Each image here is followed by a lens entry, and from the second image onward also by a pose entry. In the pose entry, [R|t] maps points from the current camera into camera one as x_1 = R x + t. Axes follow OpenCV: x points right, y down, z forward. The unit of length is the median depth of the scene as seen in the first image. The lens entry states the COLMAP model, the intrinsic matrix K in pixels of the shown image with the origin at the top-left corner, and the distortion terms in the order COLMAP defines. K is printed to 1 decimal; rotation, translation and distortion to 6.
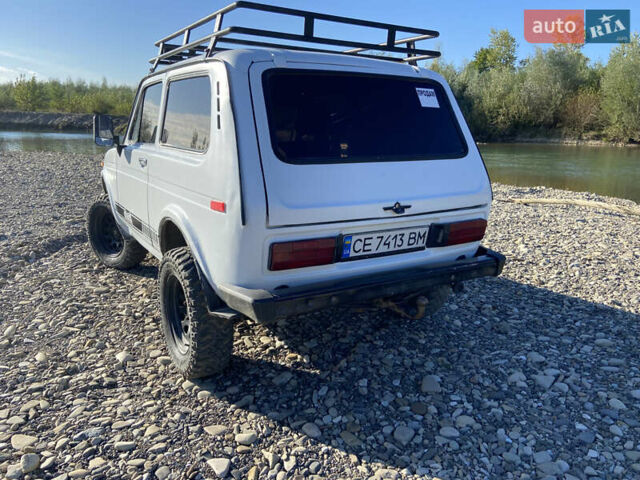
lens RADIAL K [[499.2, 0, 319.9], [0, 499.2, 241.0], [0, 0, 1]] dist [0.007503, -0.016154]
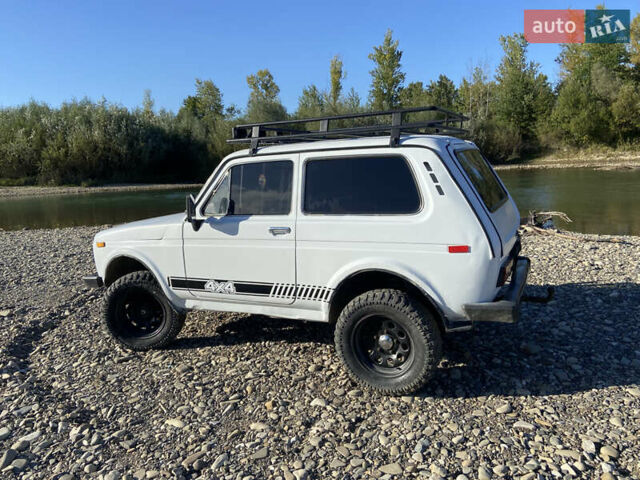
lens RADIAL K [[499.2, 0, 317.8], [0, 499.2, 240.2], [0, 0, 1]] dist [0.007503, -0.016154]
pose [[0.823783, -0.122318, 0.553553, -1.177710], [0.166413, 0.985604, -0.029864, -0.107552], [-0.541931, 0.116720, 0.832279, 0.050770]]
